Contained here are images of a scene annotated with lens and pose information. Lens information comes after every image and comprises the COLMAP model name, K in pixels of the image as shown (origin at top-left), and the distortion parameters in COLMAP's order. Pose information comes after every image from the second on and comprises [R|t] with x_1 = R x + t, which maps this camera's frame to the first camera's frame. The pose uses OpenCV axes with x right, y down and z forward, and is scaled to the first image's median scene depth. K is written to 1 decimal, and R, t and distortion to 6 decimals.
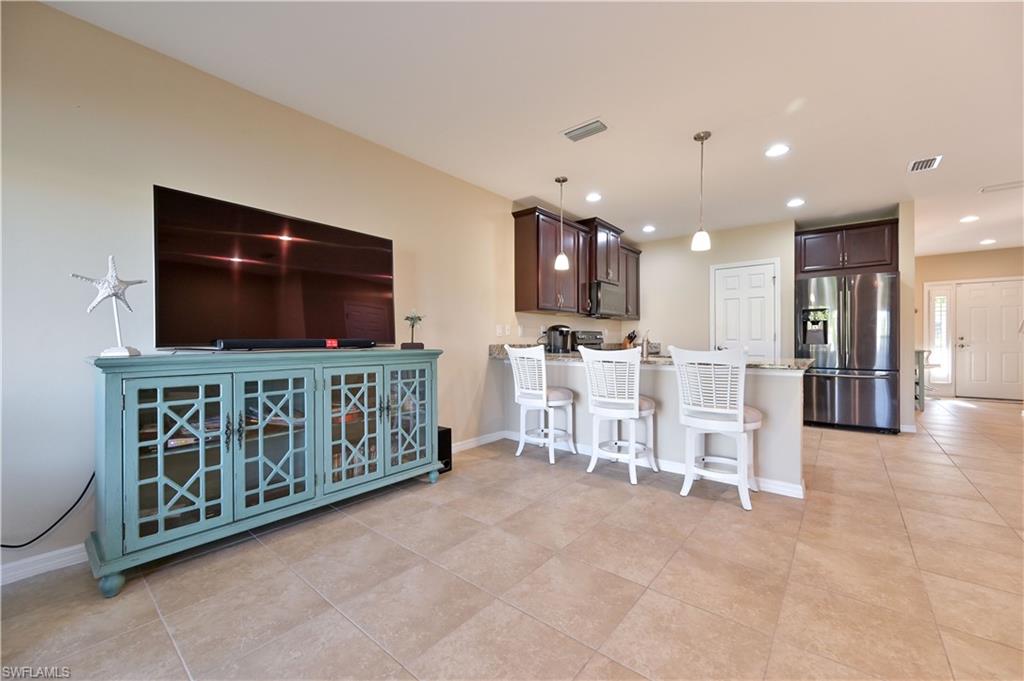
lens RADIAL K [[401.5, 0, 513.3], [0, 401.5, 341.9], [0, 0, 1]] dist [-0.002012, 0.000175]
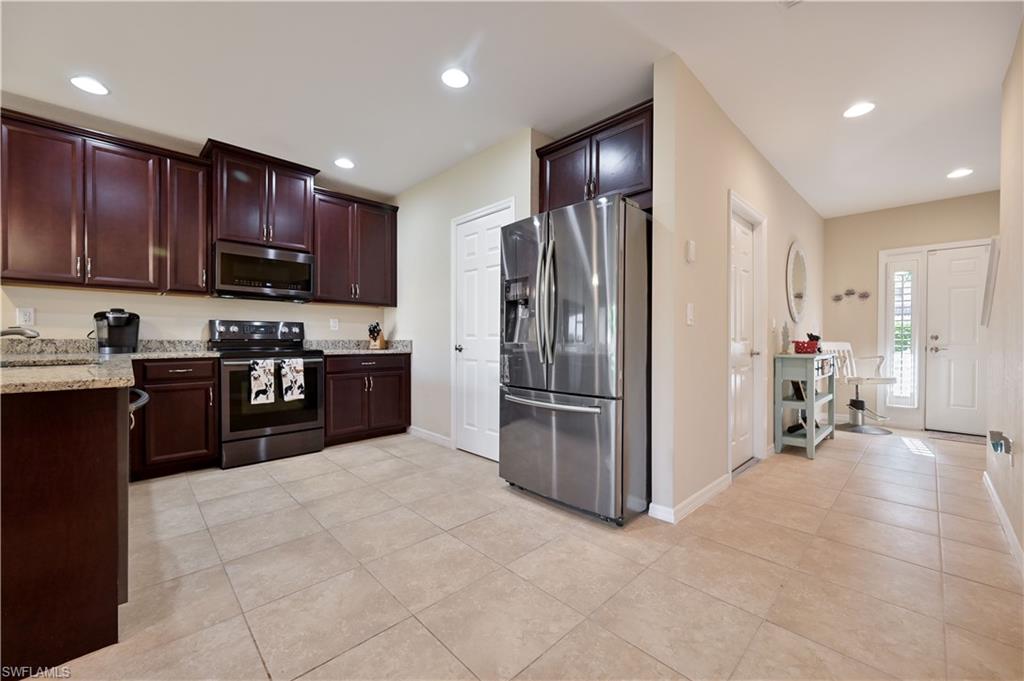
lens RADIAL K [[401.5, 0, 513.3], [0, 401.5, 341.9], [0, 0, 1]] dist [-0.002012, 0.000175]
pose [[0.993428, 0.009234, -0.114085, 1.540273], [-0.008706, 0.999949, 0.005119, 0.002504], [0.114127, -0.004092, 0.993458, 0.865977]]
